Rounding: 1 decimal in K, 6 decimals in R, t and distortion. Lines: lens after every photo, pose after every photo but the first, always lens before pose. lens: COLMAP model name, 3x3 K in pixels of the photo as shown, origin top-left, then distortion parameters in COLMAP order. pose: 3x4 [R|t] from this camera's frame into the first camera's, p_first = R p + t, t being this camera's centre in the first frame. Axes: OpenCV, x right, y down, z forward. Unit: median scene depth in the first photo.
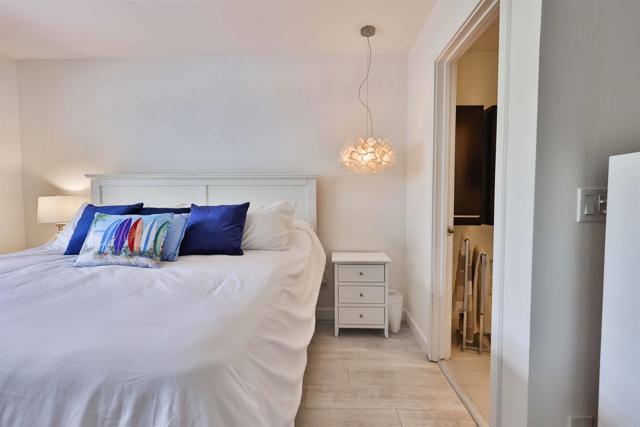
lens RADIAL K [[302.4, 0, 320.6], [0, 302.4, 213.4], [0, 0, 1]] dist [0.001615, 0.000002]
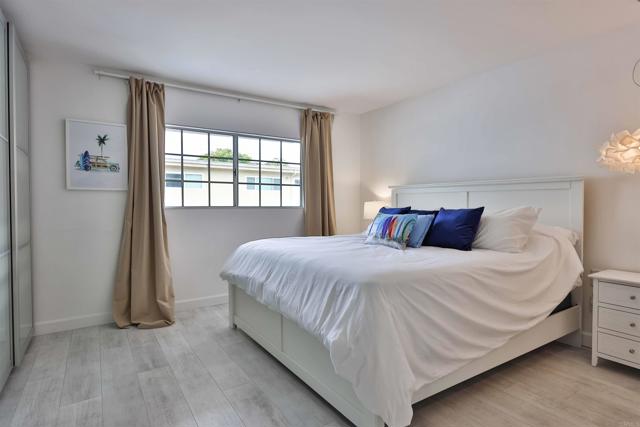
lens RADIAL K [[348.8, 0, 326.1], [0, 348.8, 210.1], [0, 0, 1]] dist [0.003984, -0.000090]
pose [[0.585342, 0.017019, -0.810608, 0.485764], [-0.040569, 0.999142, -0.008318, 0.010540], [0.809771, 0.037754, 0.585530, -0.244845]]
